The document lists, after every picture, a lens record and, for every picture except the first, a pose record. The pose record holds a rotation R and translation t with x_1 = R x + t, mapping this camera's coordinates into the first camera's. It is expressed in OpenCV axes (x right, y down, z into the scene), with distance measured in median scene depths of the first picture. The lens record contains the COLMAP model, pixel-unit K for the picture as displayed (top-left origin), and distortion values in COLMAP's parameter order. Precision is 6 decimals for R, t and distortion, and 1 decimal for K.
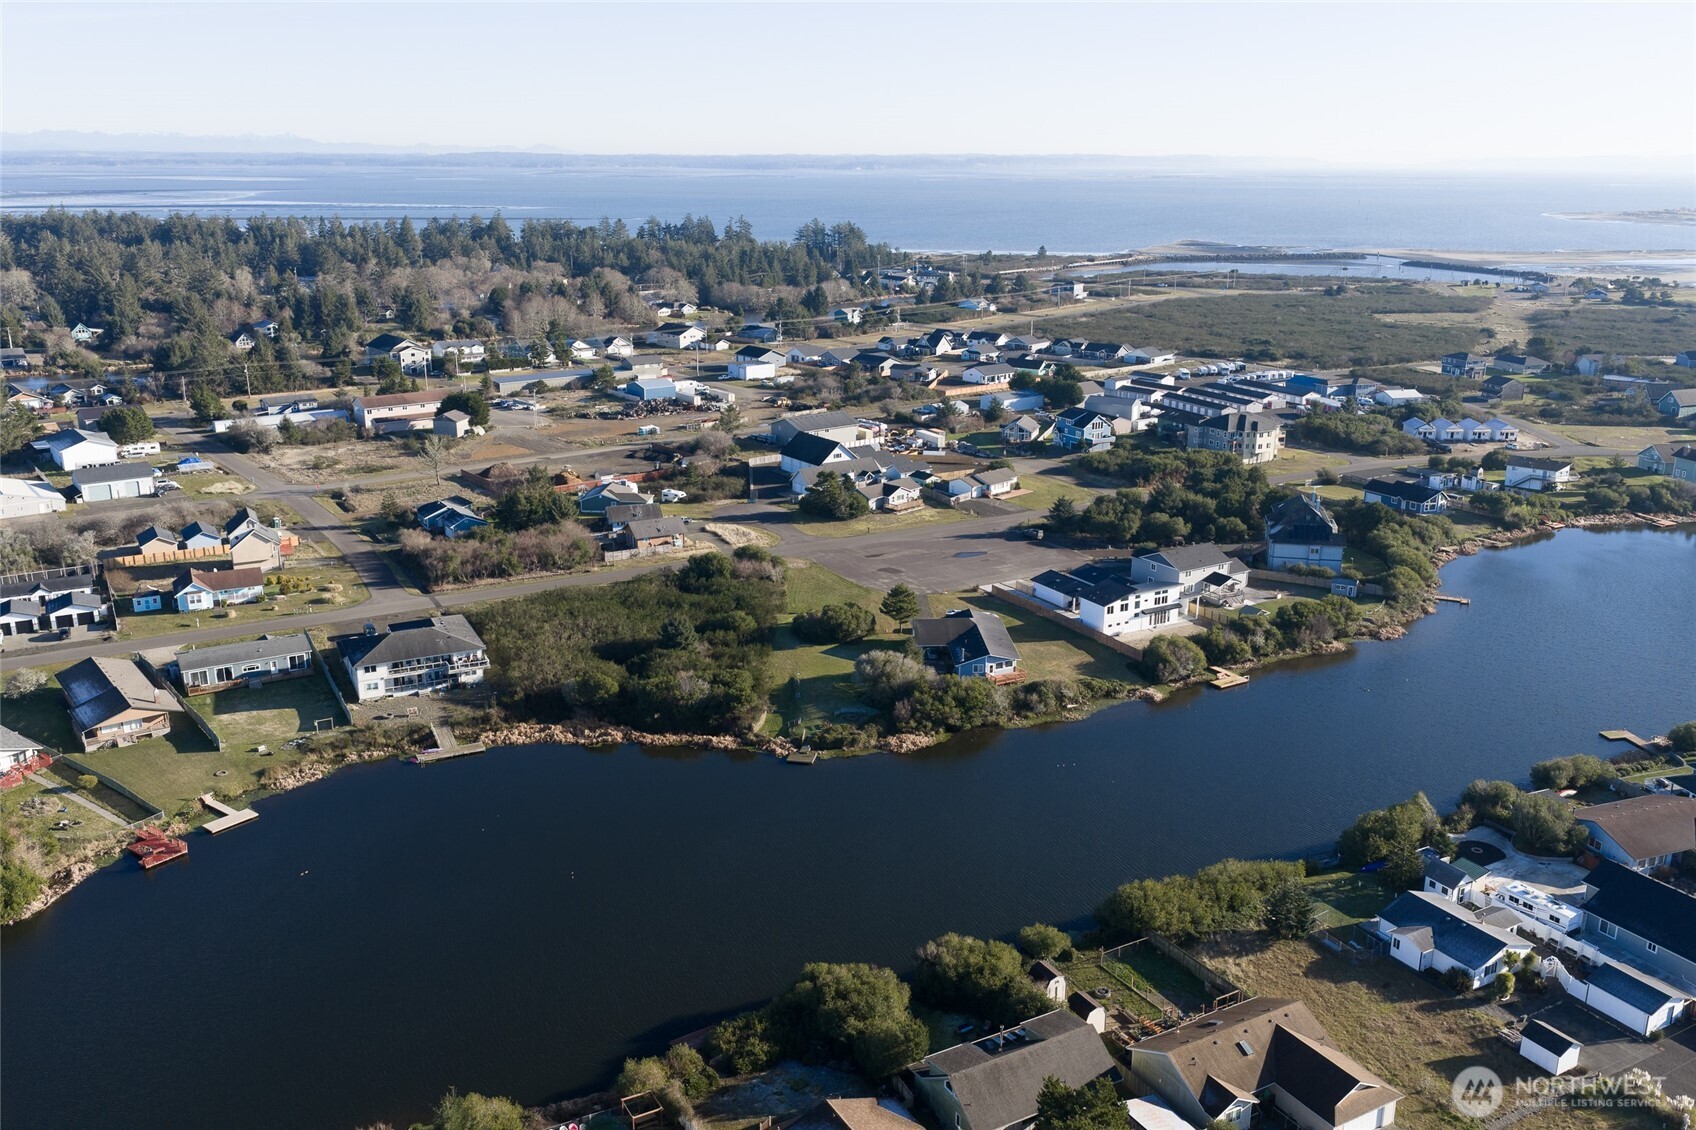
lens RADIAL K [[1396.6, 0, 855.6], [0, 1396.6, 569.0], [0, 0, 1]] dist [0.024894, -0.047017]
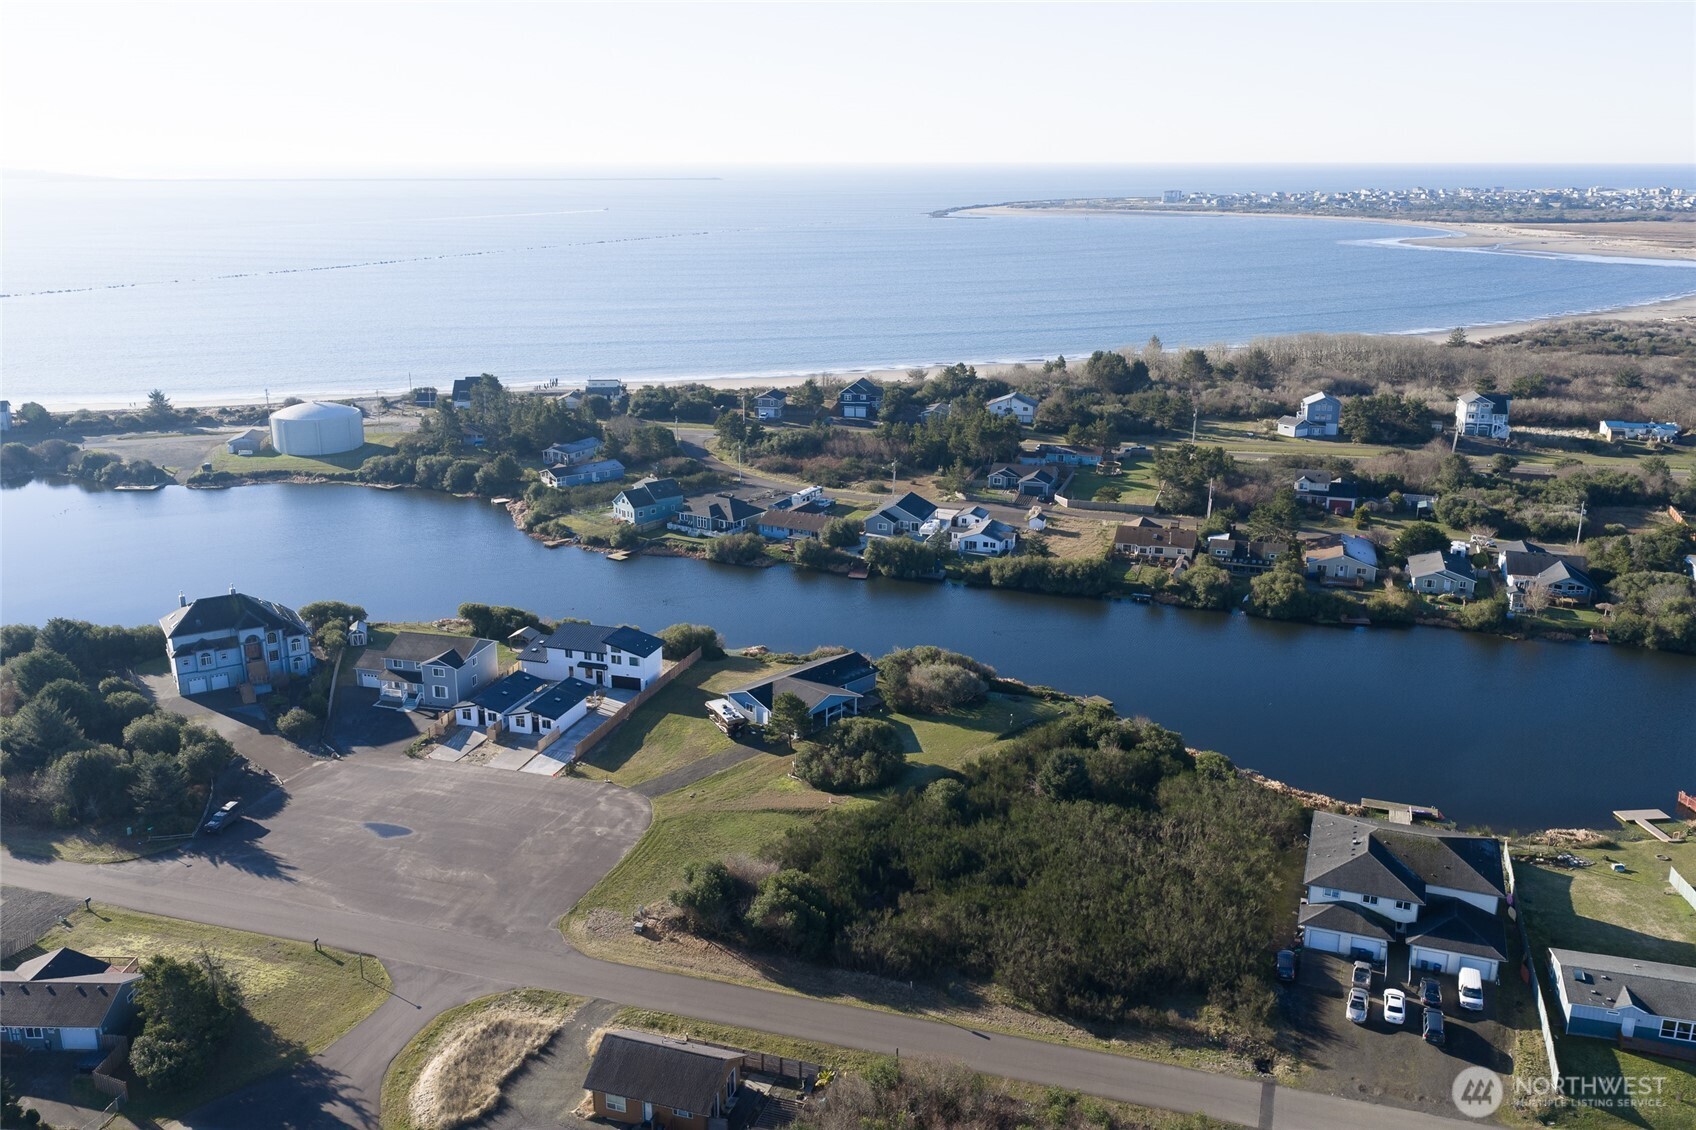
lens RADIAL K [[1396.6, 0, 855.6], [0, 1396.6, 569.0], [0, 0, 1]] dist [0.024894, -0.047017]
pose [[-0.678027, -0.210740, 0.704179, -0.486619], [0.205281, 0.865608, 0.456709, -0.365788], [-0.705790, 0.454215, -0.543644, 1.236861]]
